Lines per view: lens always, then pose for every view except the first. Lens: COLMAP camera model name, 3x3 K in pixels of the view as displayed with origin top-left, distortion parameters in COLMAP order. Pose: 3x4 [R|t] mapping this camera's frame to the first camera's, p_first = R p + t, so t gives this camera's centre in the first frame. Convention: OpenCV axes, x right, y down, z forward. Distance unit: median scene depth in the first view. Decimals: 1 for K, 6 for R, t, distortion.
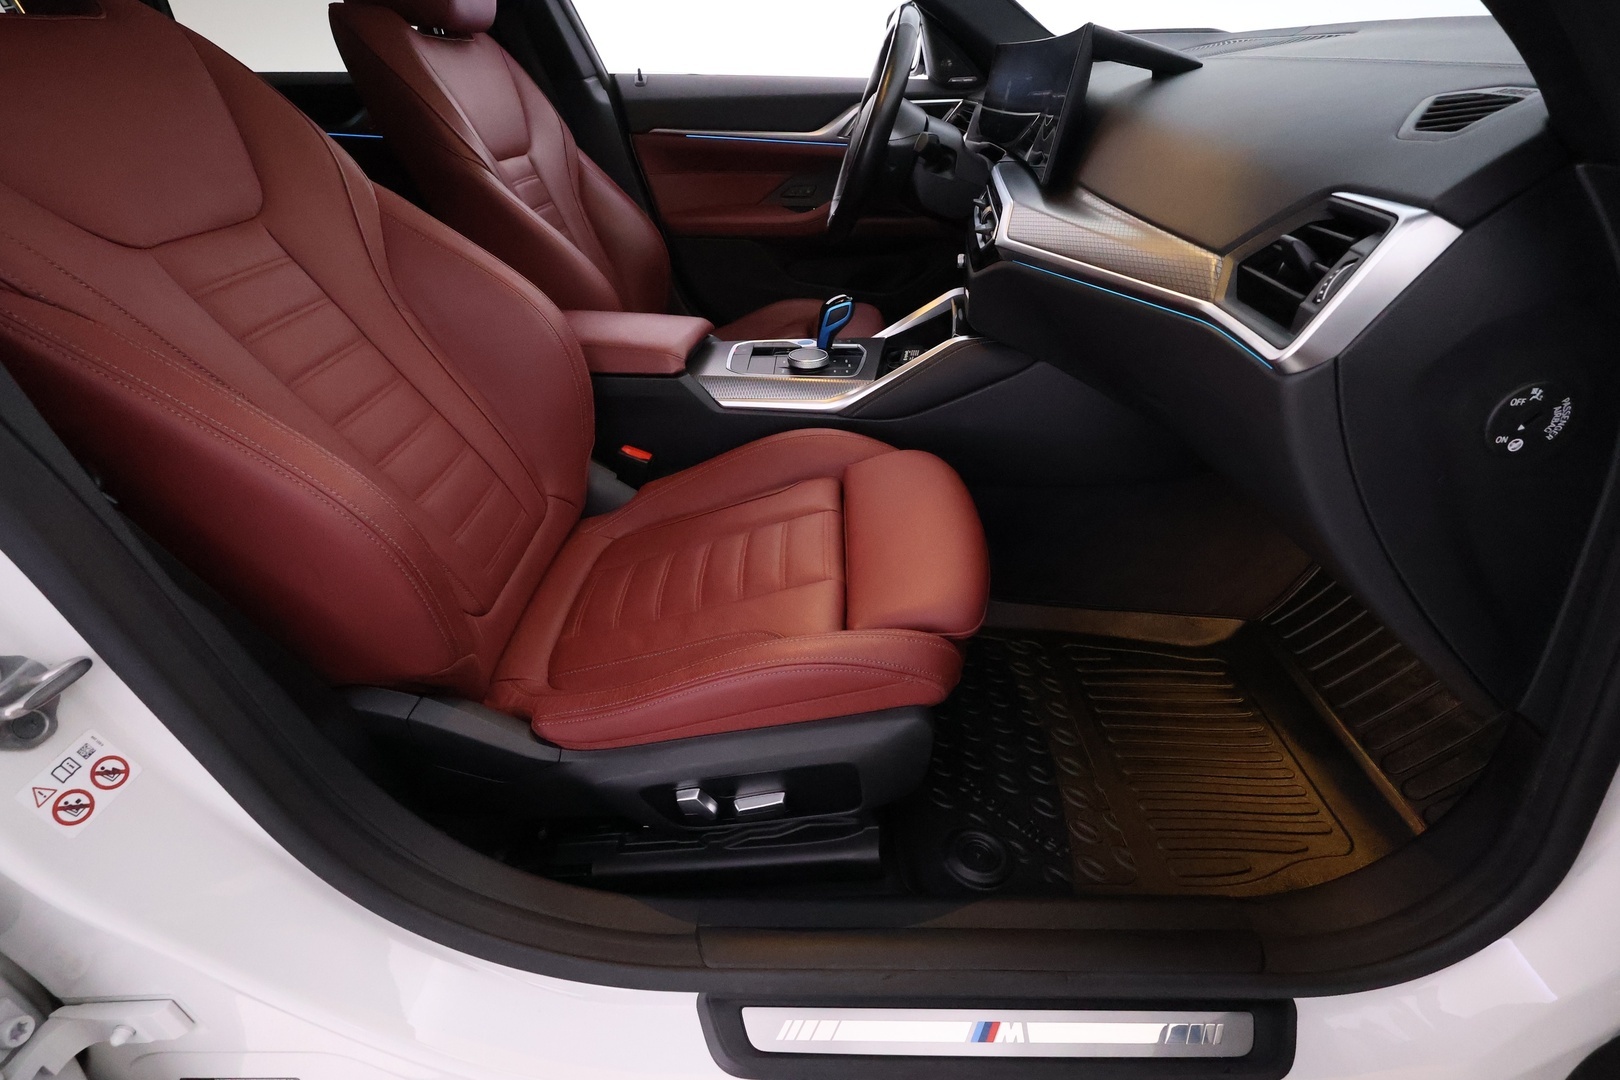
lens RADIAL K [[752.3, 0, 813.8], [0, 752.3, 533.4], [0, 0, 1]] dist [-0.002929, 0.002188]
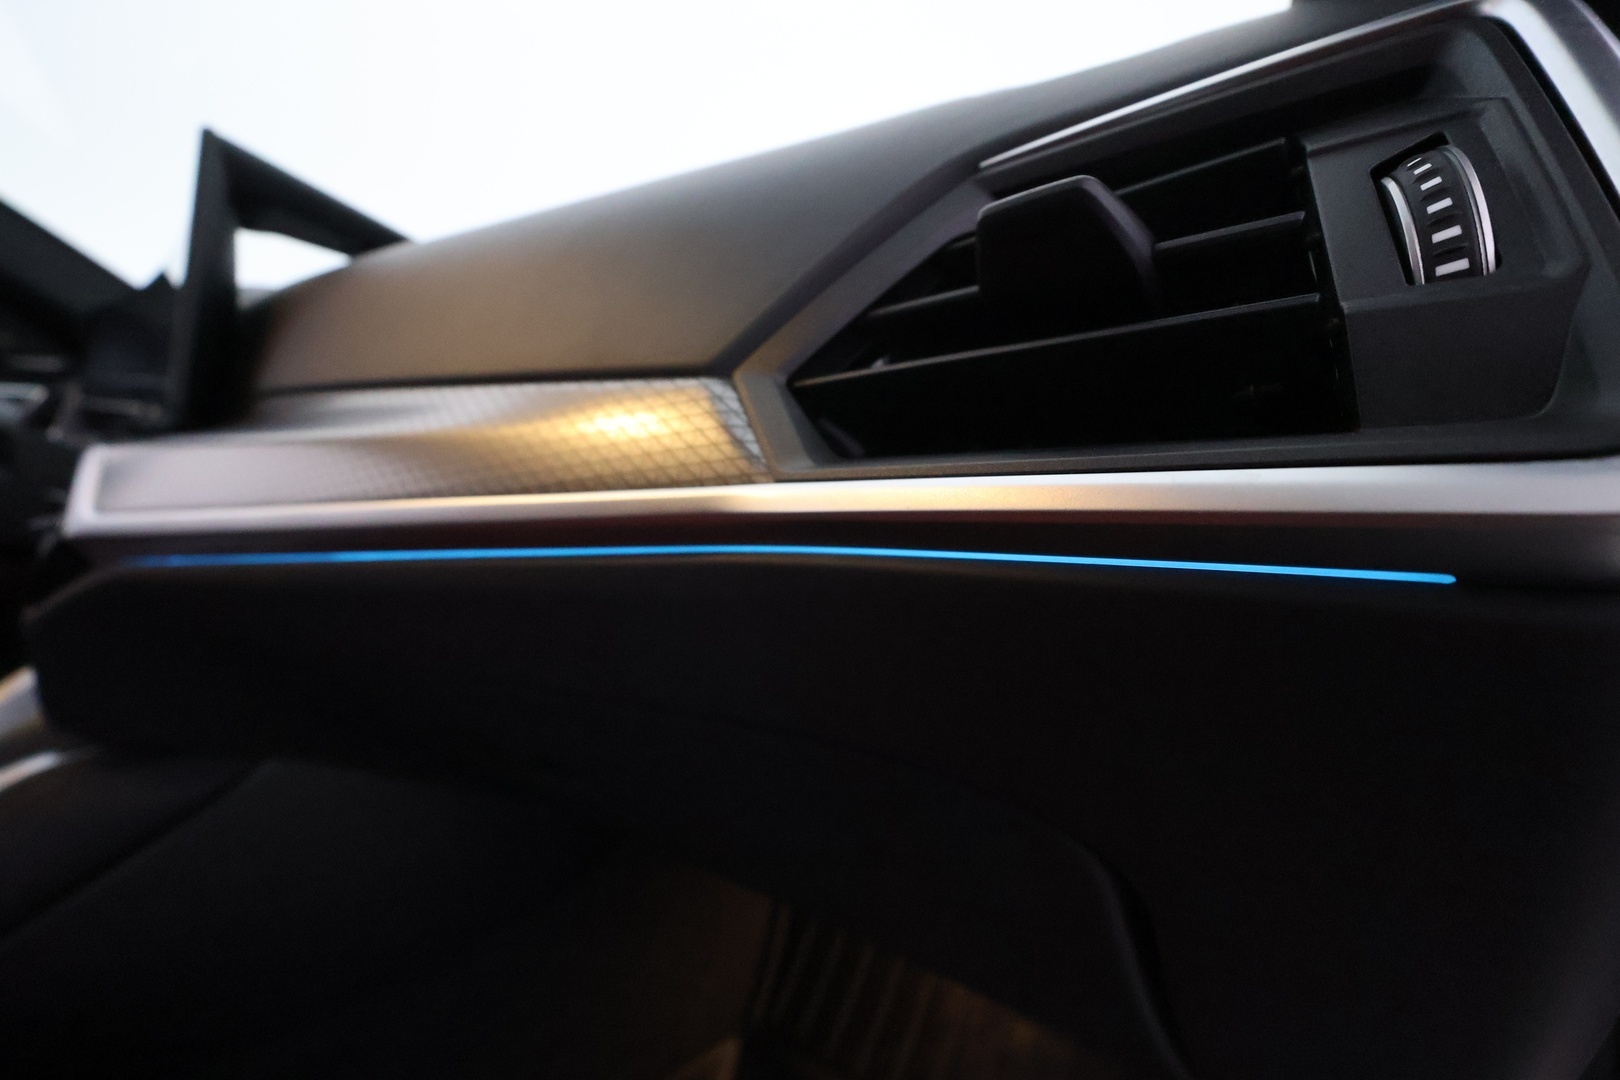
lens RADIAL K [[752.3, 0, 808.1], [0, 752.3, 536.7], [0, 0, 1]] dist [-0.002929, 0.002188]
pose [[0.612702, -0.077009, 0.786553, 0.271114], [0.405198, 0.885089, -0.228980, -0.198947], [-0.678536, 0.459007, 0.573500, 0.809516]]
